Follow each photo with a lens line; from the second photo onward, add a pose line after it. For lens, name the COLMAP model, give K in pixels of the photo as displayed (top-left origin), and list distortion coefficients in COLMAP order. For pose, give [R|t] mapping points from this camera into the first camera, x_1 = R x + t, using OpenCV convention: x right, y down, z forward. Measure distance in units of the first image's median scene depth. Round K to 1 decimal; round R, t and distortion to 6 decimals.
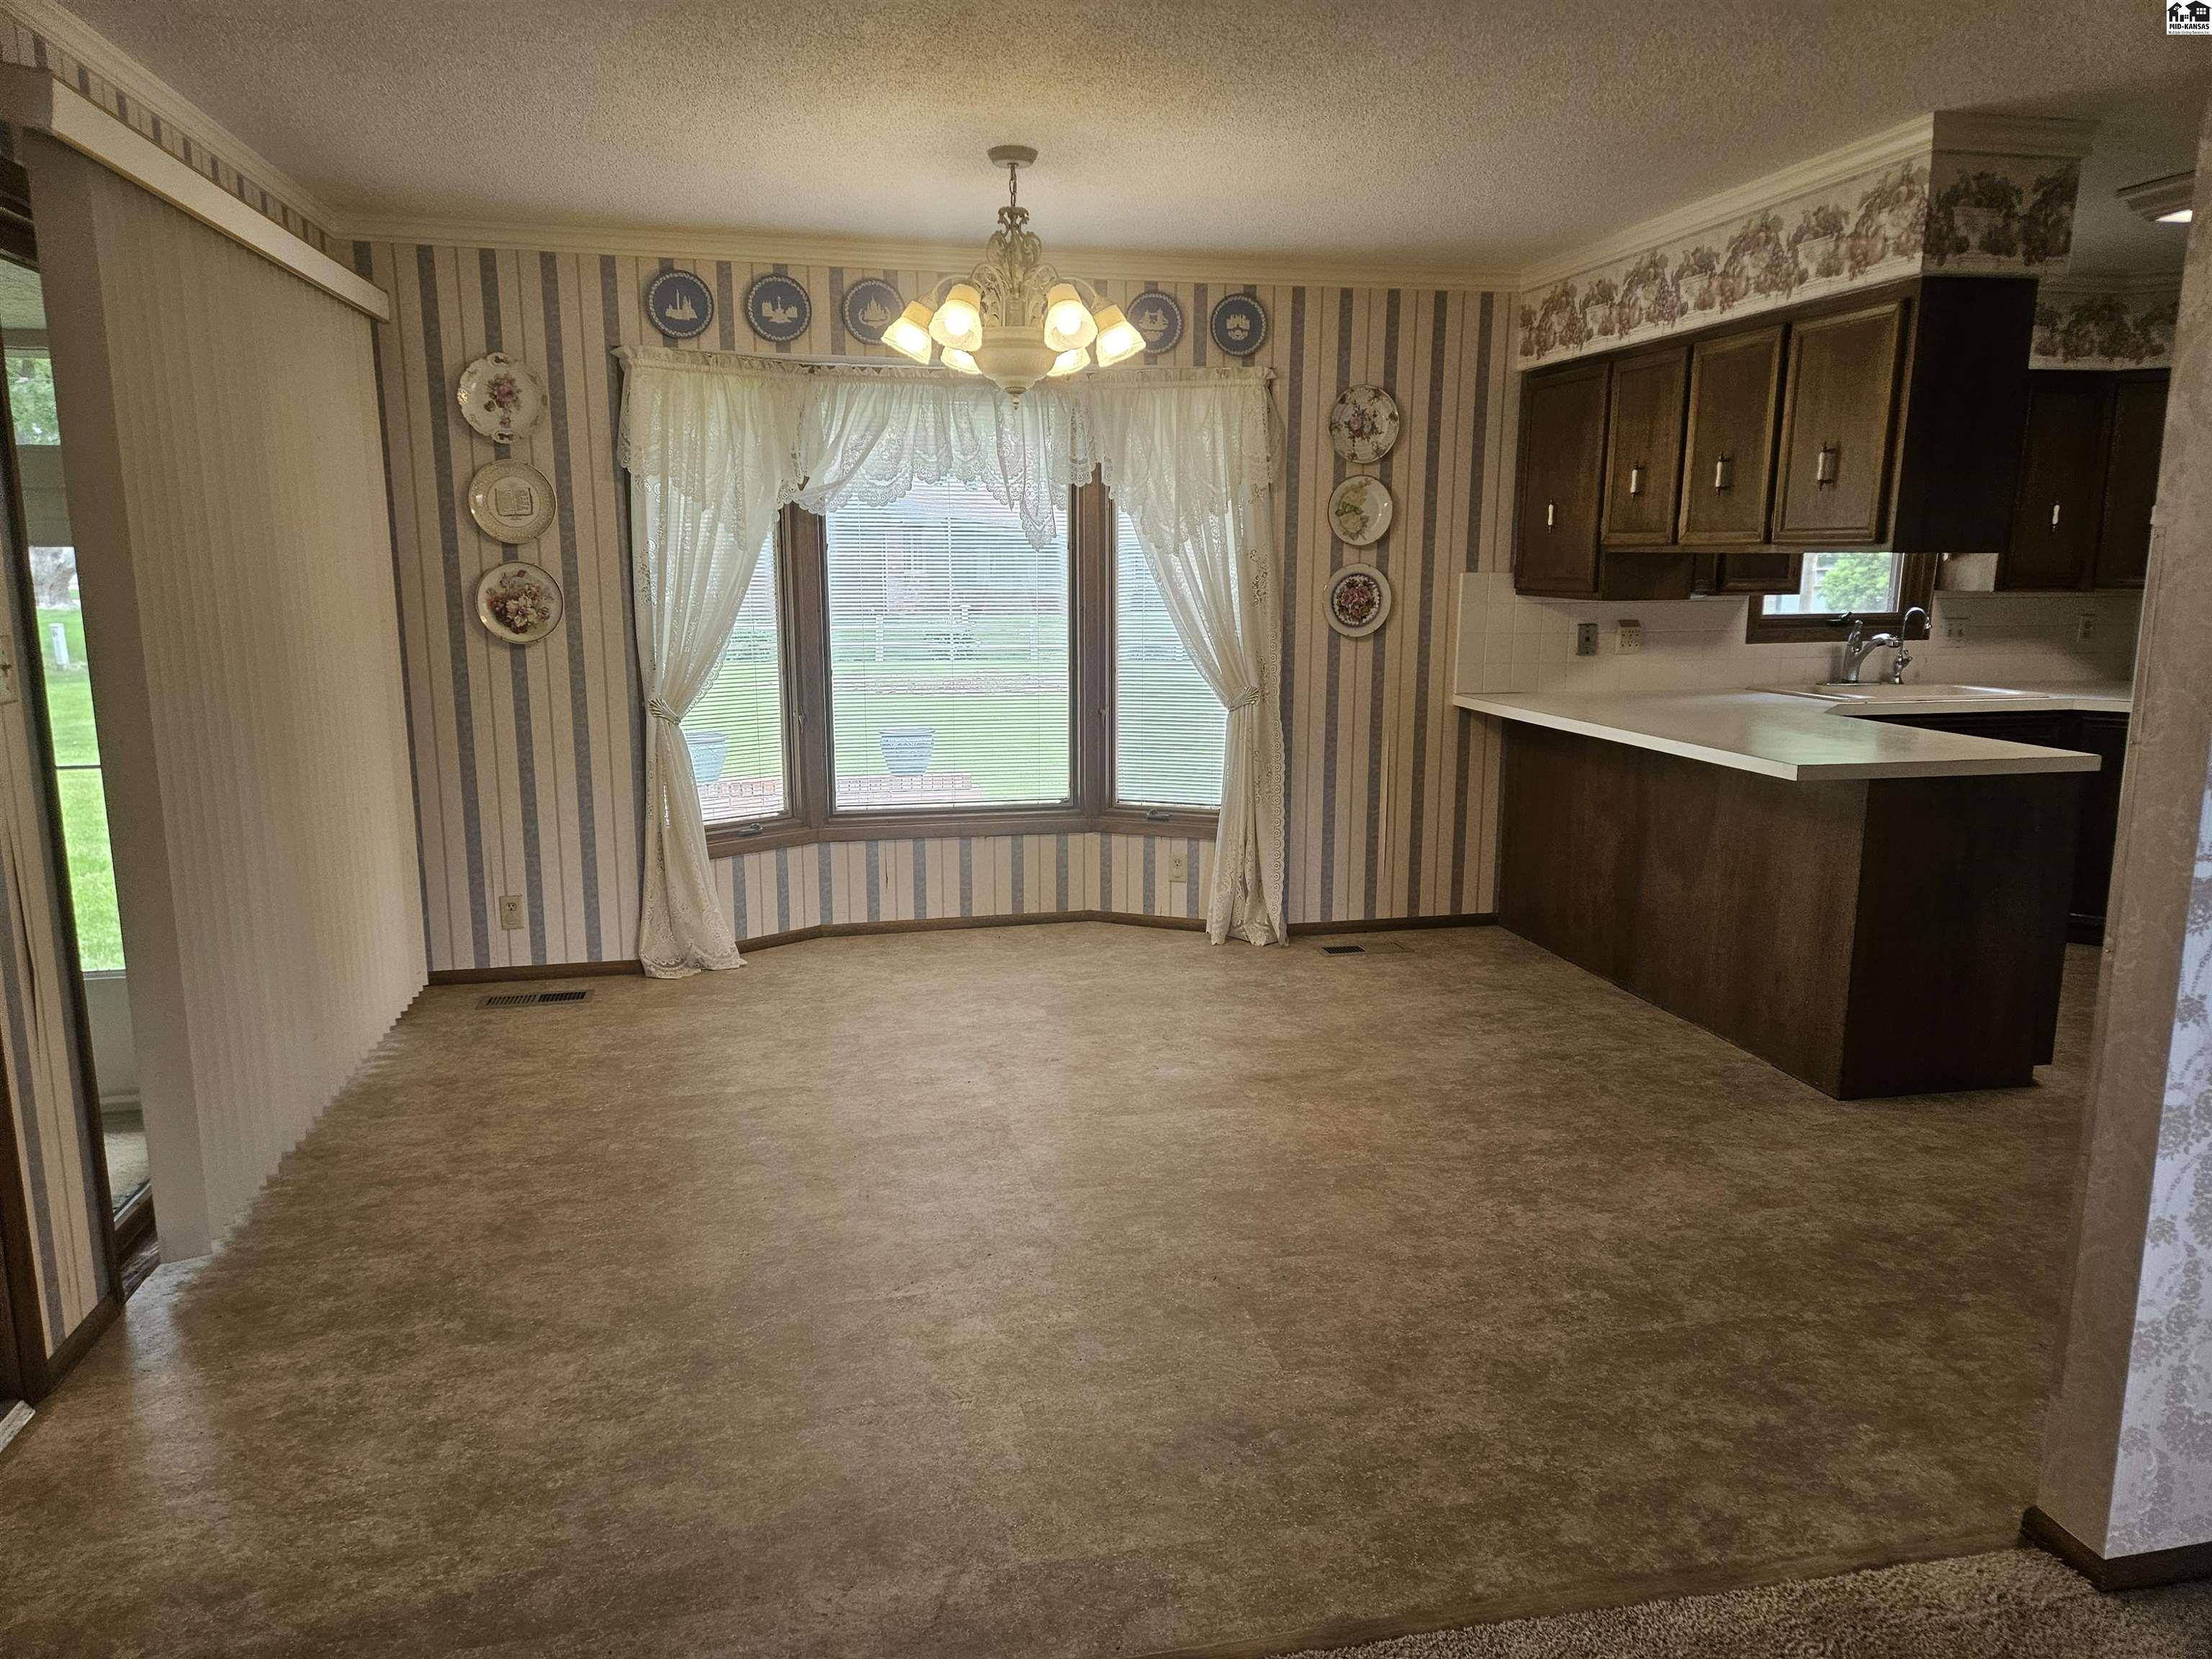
lens RADIAL K [[1476.3, 0, 1103.4], [0, 1476.3, 820.6], [0, 0, 1]] dist [0.077865, -0.063633]
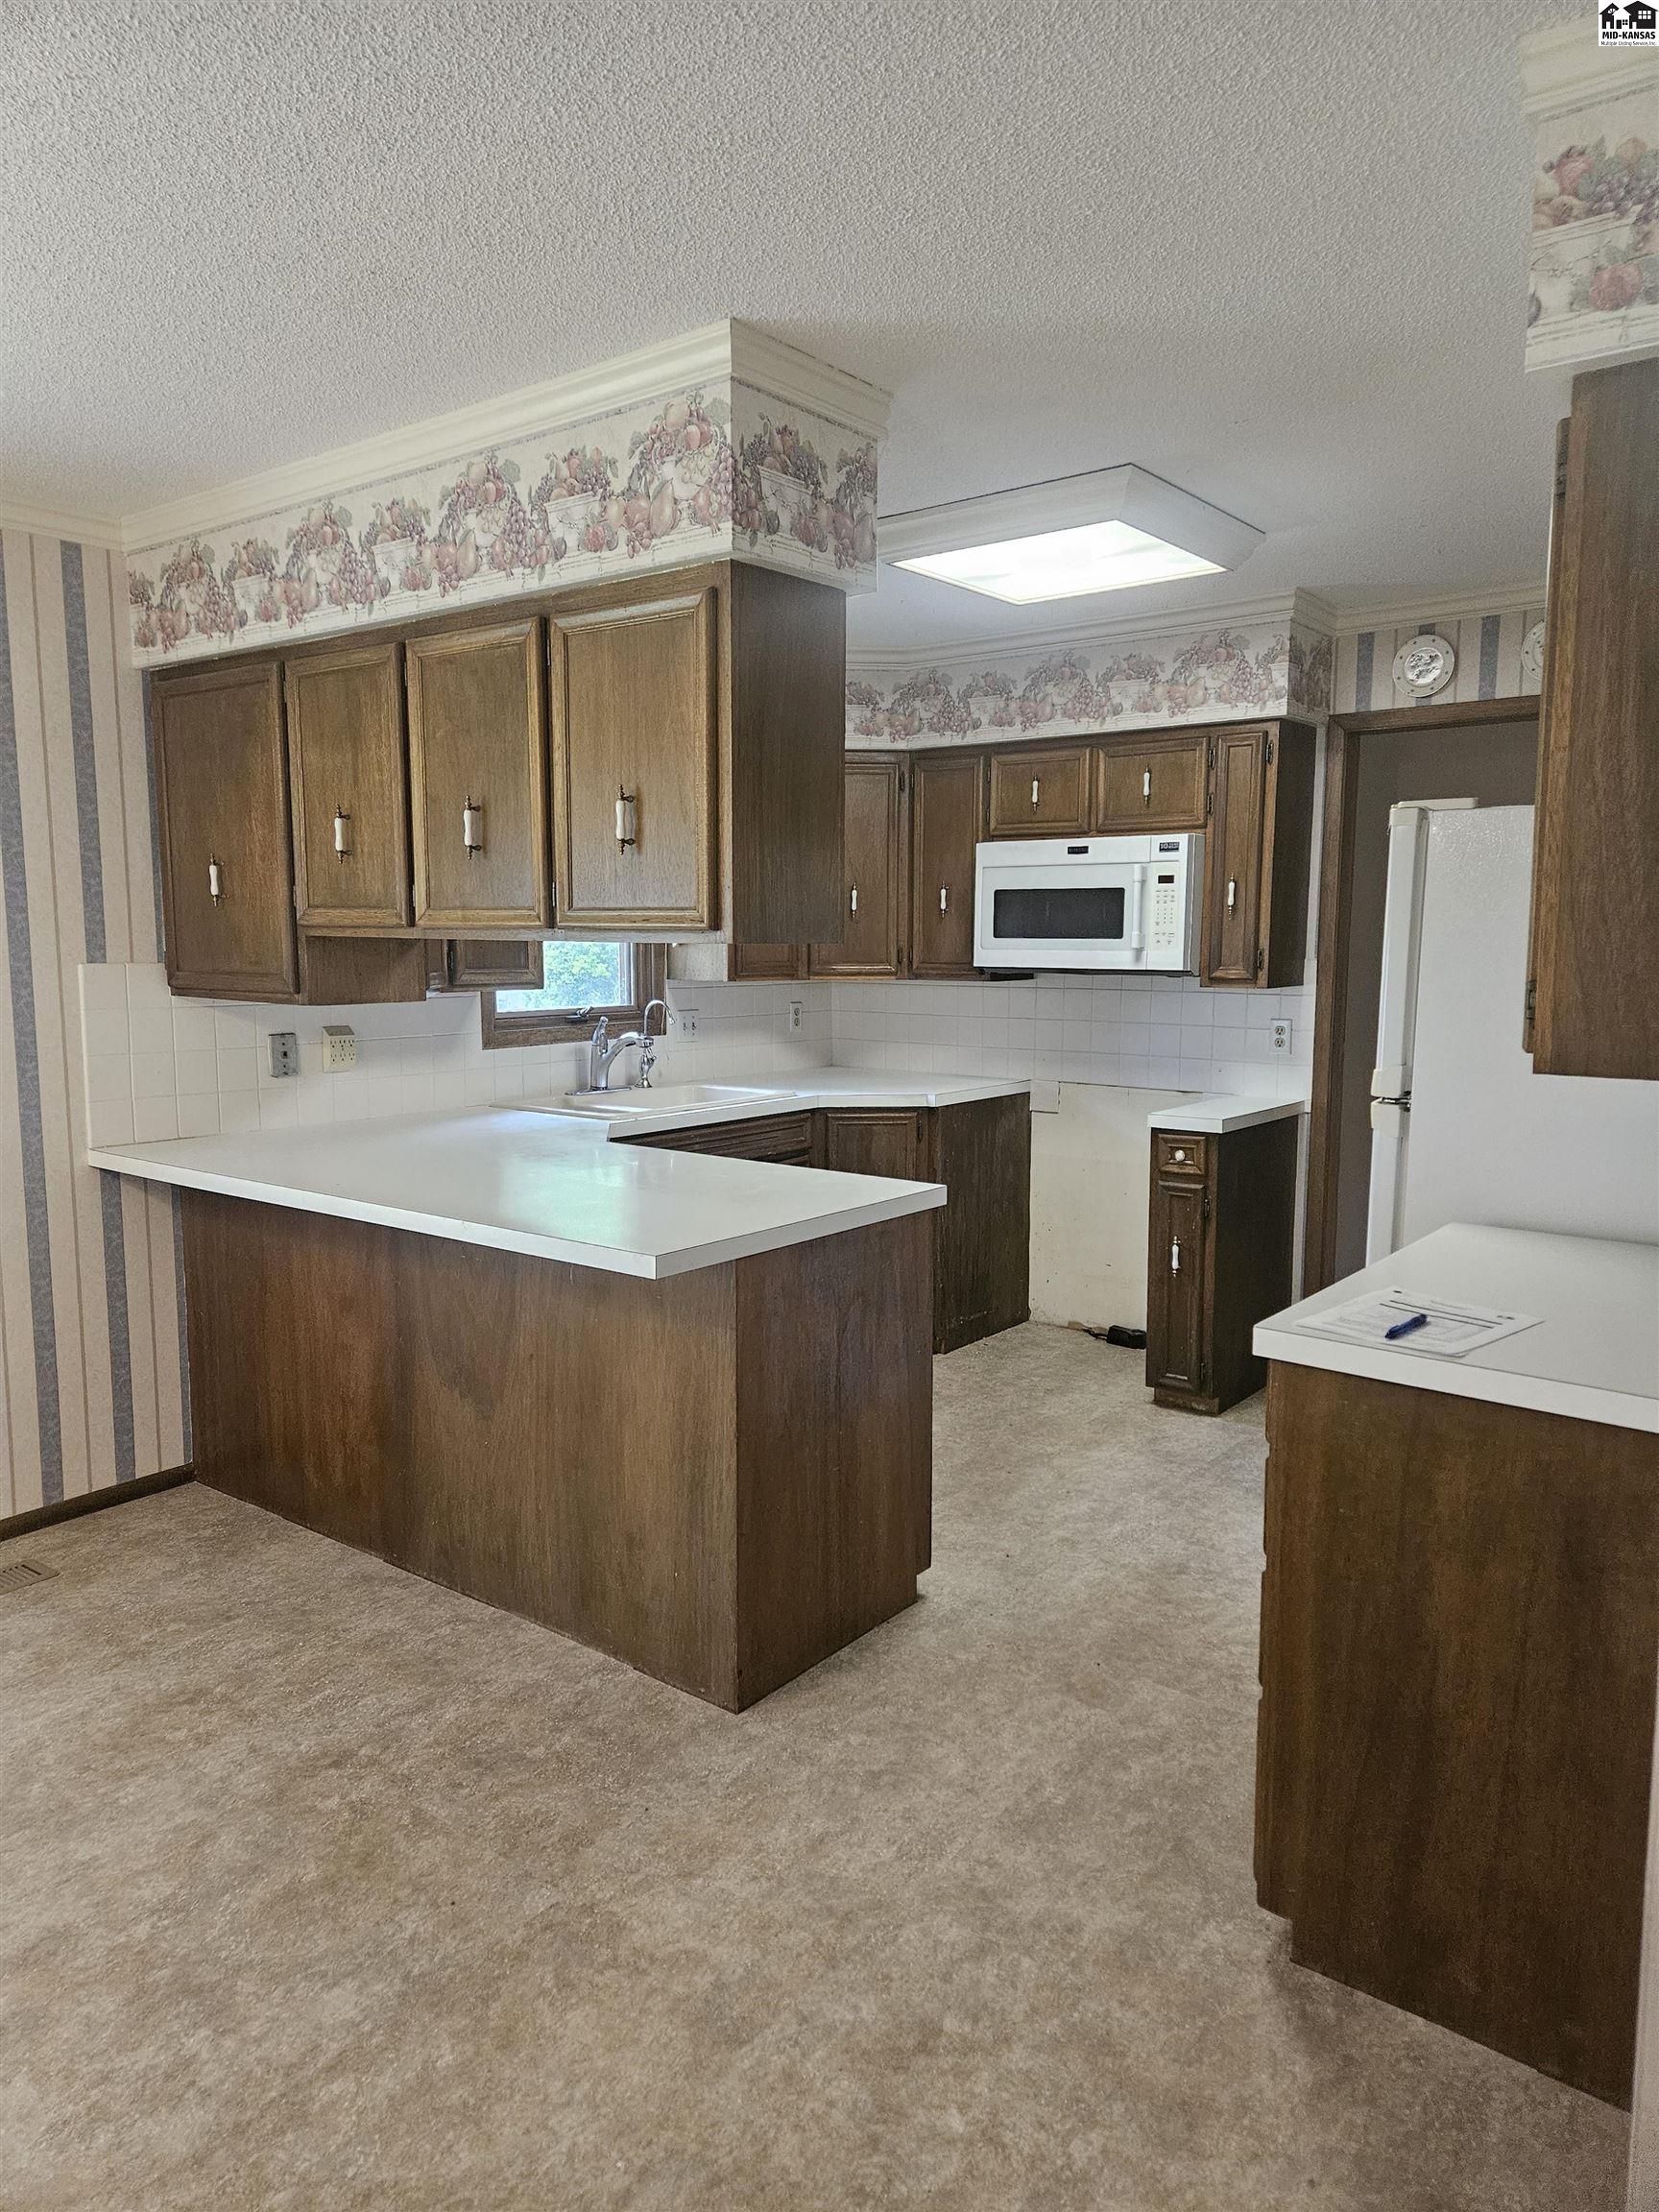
lens RADIAL K [[1476.3, 0, 825.7], [0, 1476.3, 1111.2], [0, 0, 1]] dist [0.077865, -0.063633]
pose [[0.771883, -0.077977, 0.630965, 0.091349], [0.112814, 0.993499, -0.015229, -0.069364], [-0.625676, 0.082937, 0.775662, 0.361490]]
